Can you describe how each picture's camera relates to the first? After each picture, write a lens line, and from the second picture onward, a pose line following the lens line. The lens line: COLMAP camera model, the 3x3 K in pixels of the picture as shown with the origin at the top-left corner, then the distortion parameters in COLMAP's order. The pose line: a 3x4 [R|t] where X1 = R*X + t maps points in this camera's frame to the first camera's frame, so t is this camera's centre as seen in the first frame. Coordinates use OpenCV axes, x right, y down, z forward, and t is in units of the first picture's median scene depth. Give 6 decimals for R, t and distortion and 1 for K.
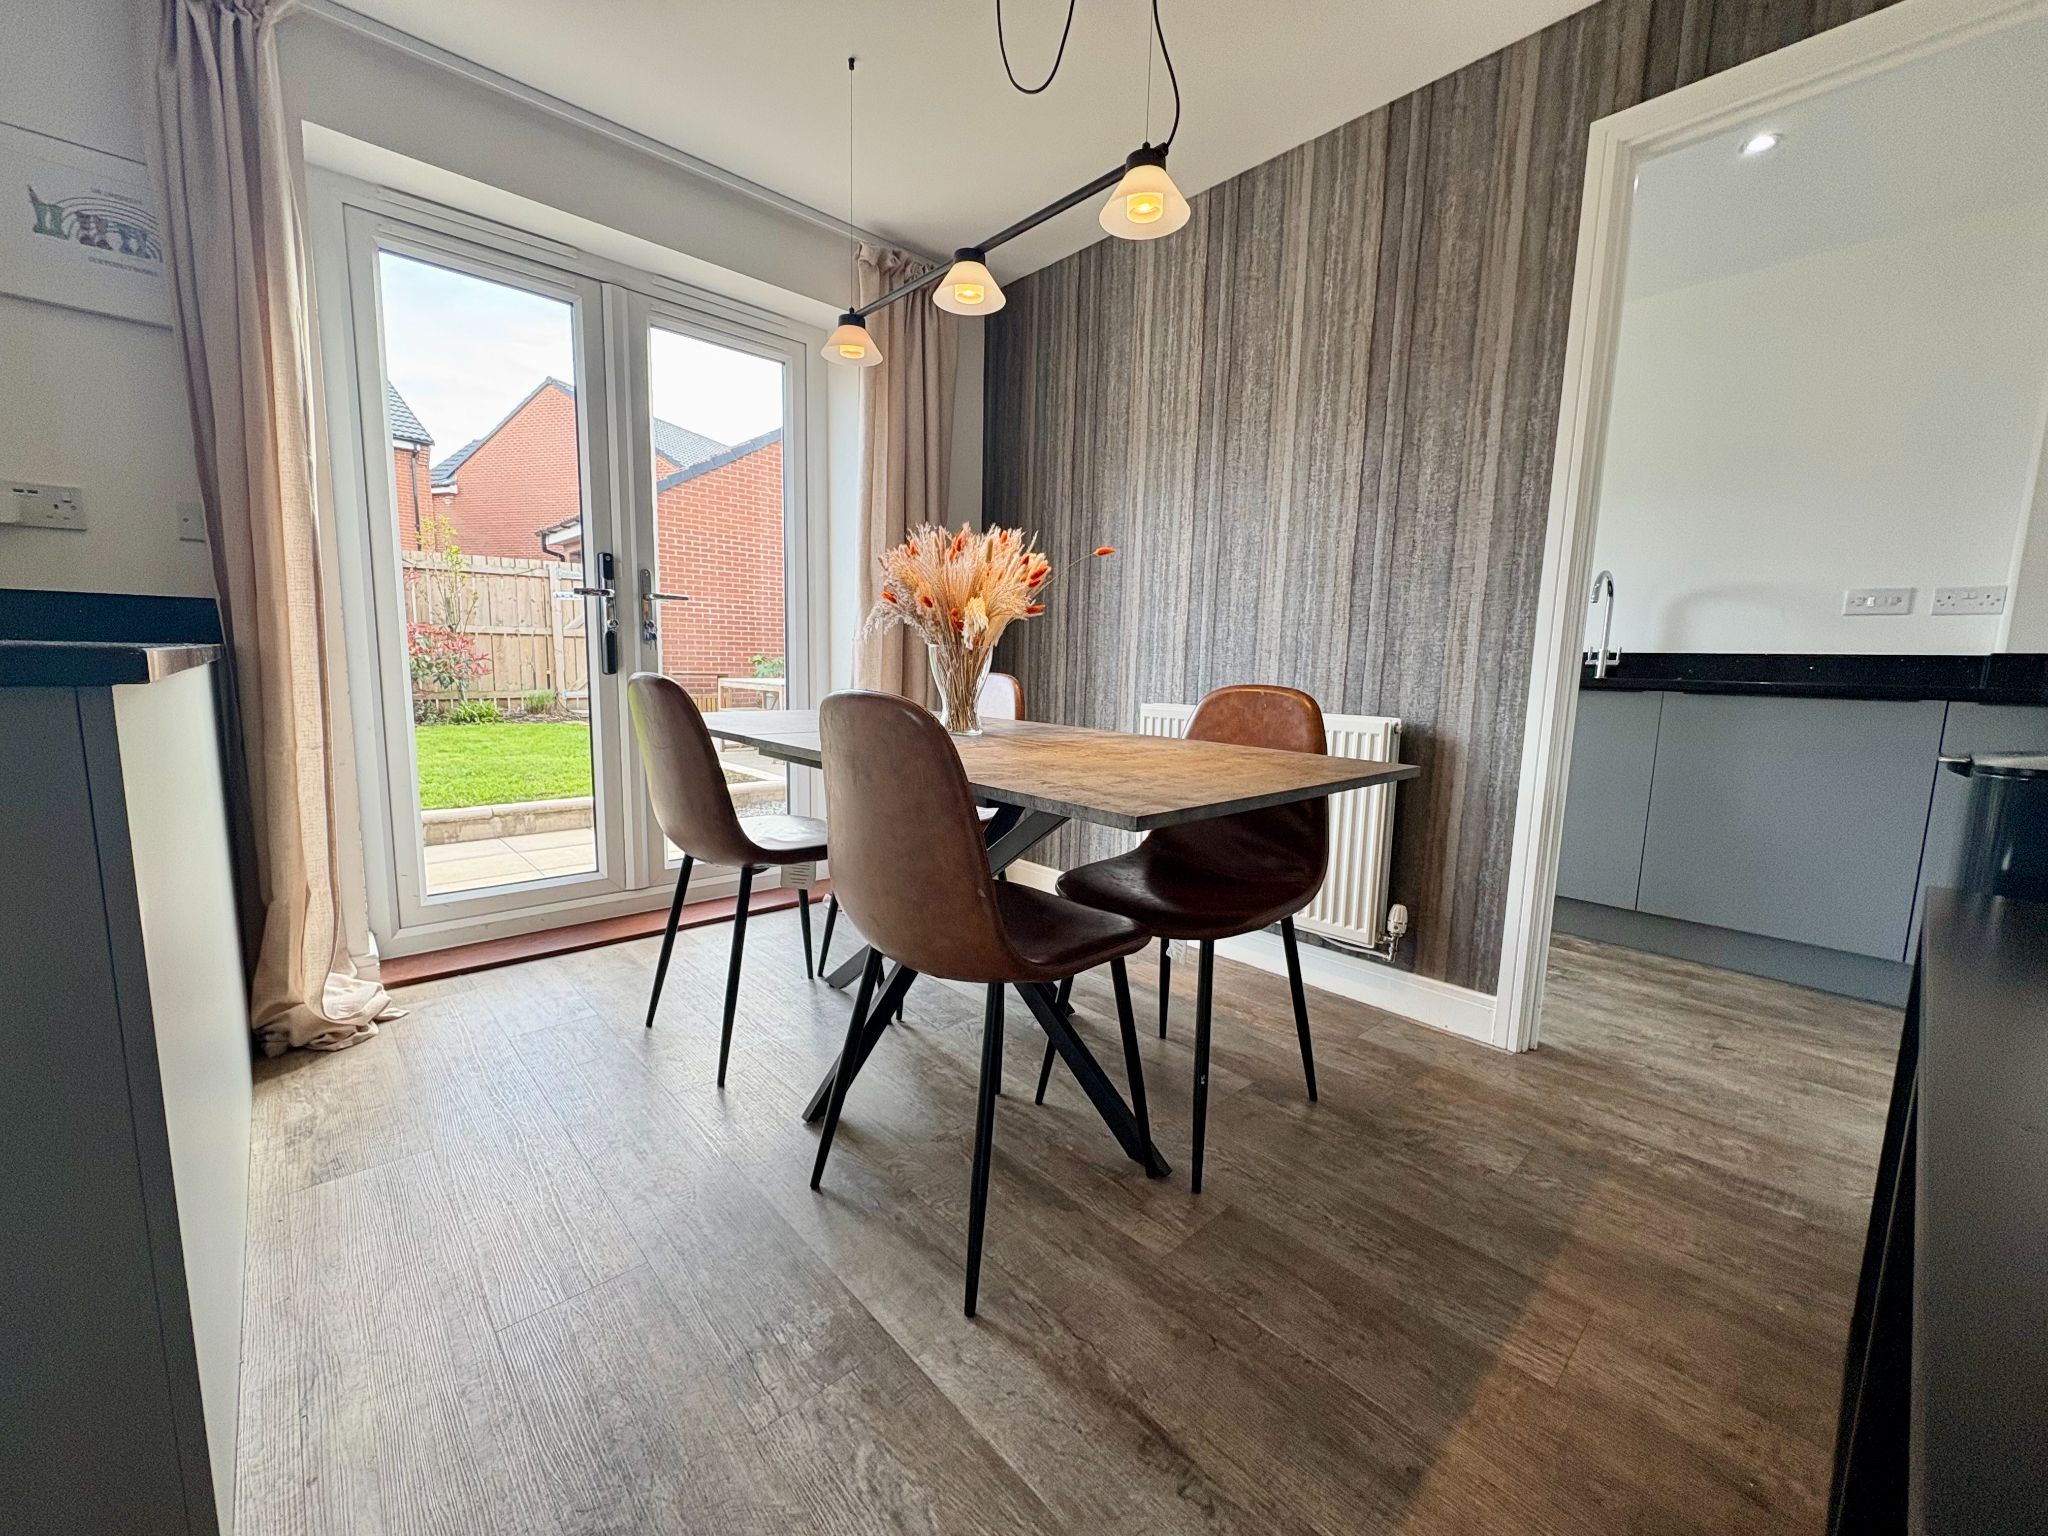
lens RADIAL K [[814.4, 0, 1022.1], [0, 814.4, 770.1], [0, 0, 1]] dist [0.007649, 0.000026]
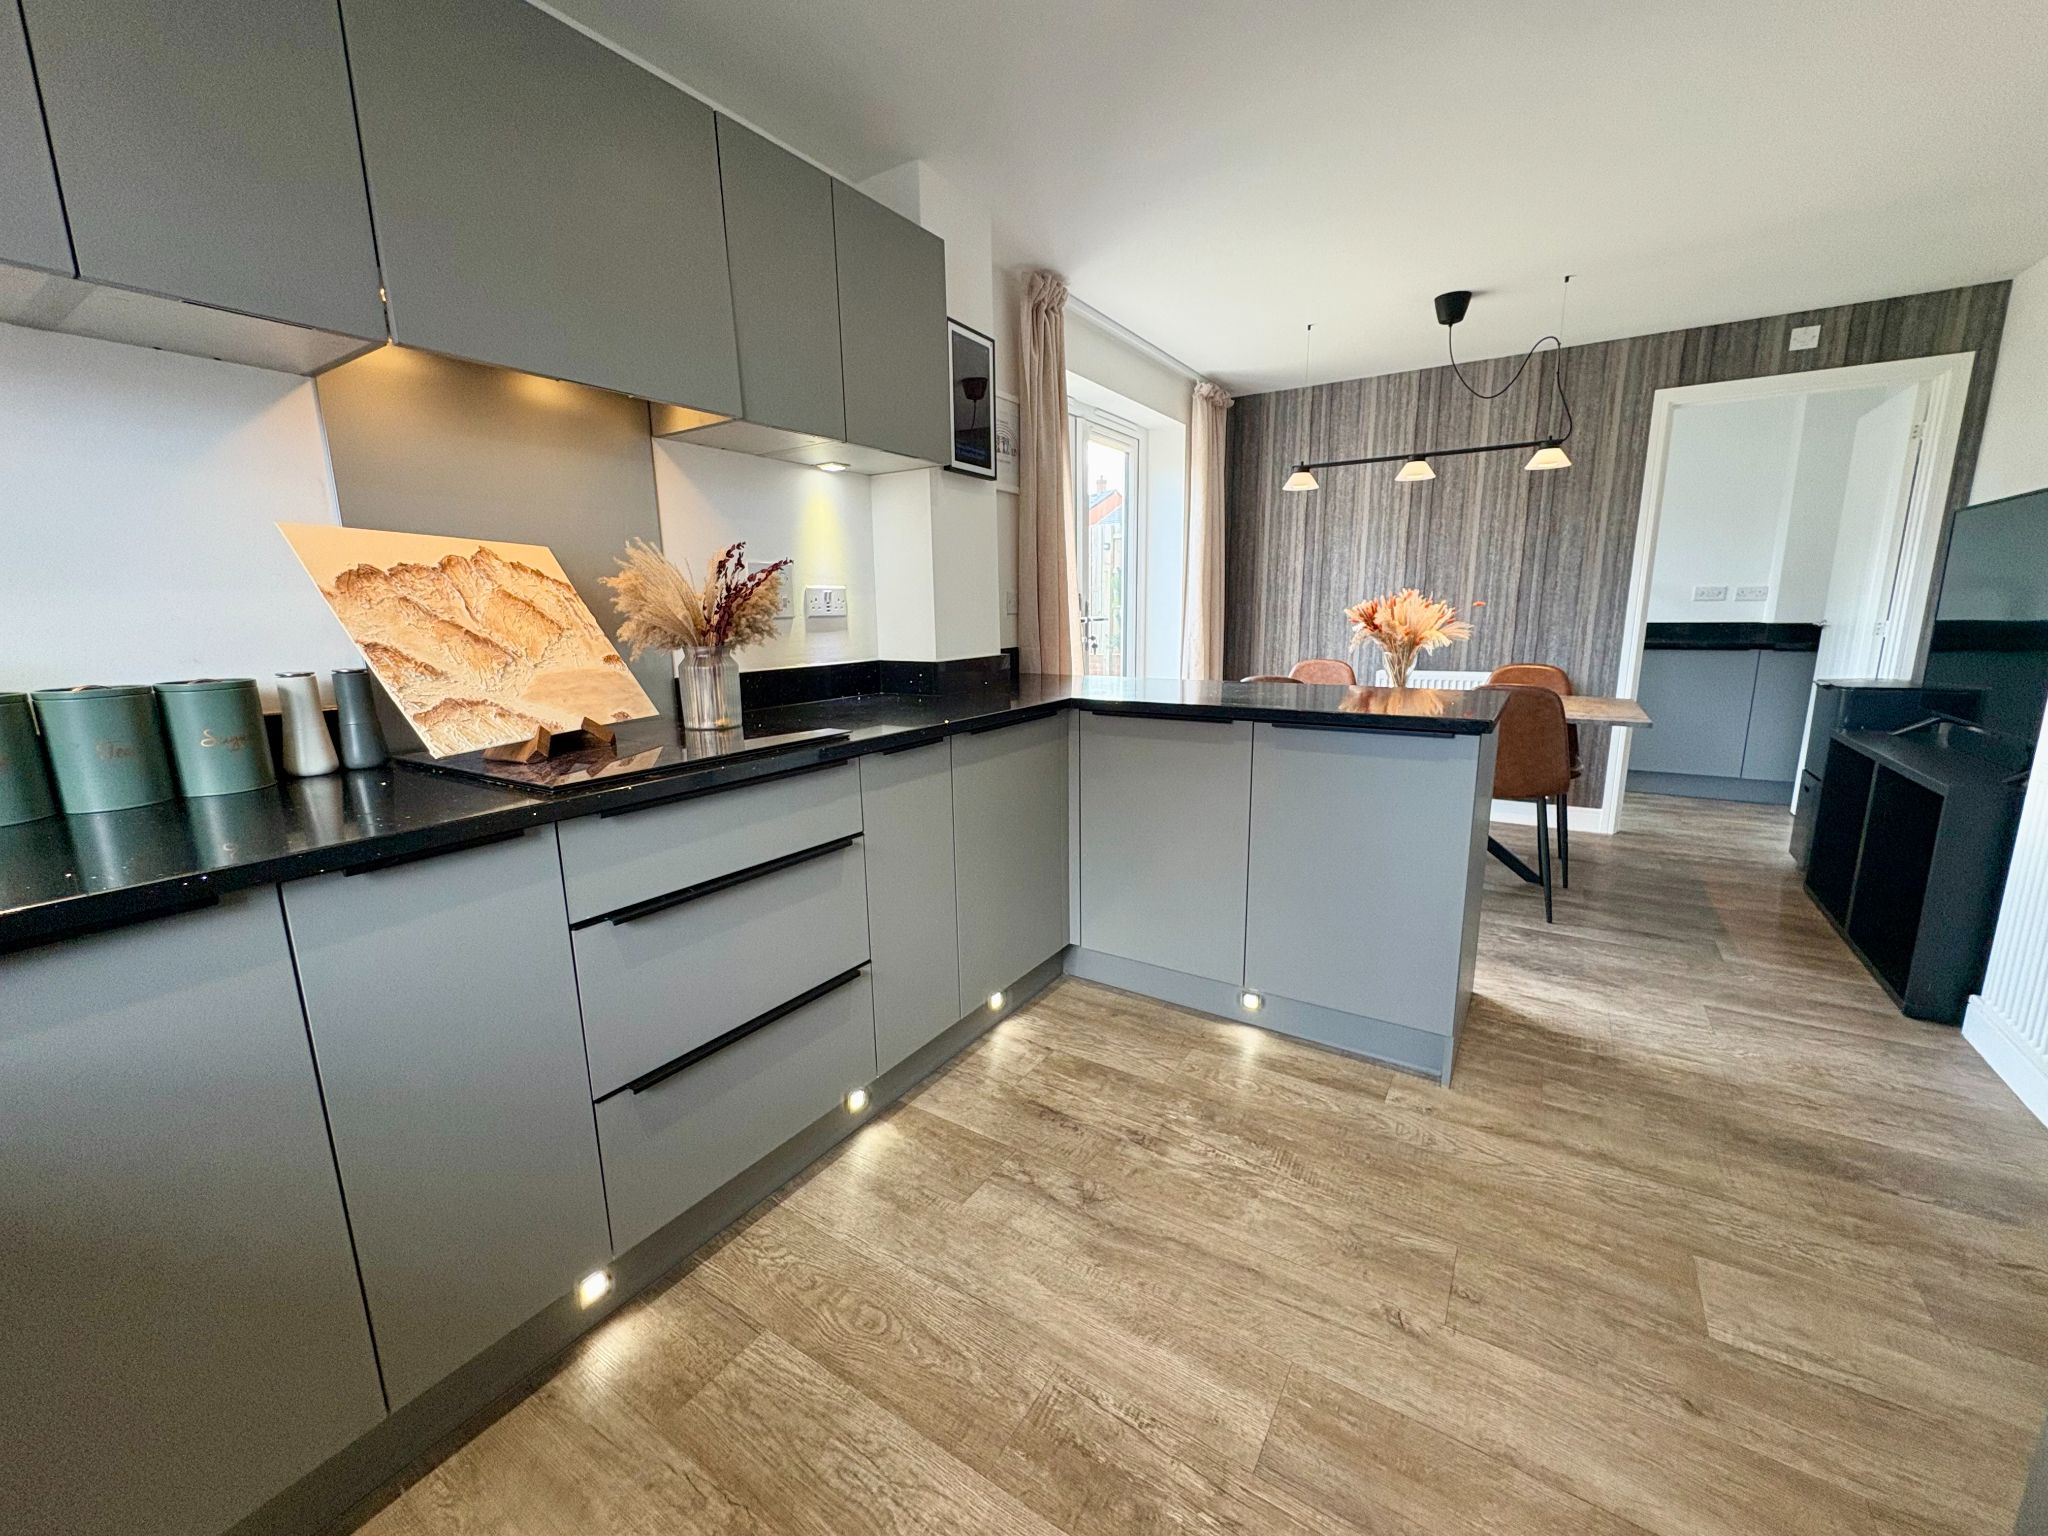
lens RADIAL K [[814.4, 0, 1026.7], [0, 814.4, 769.3], [0, 0, 1]] dist [0.007649, 0.000026]
pose [[0.966890, -0.086622, 0.240042, -1.312323], [0.071452, 0.994899, 0.071210, -0.070082], [-0.244985, -0.051701, 0.968147, -0.628160]]
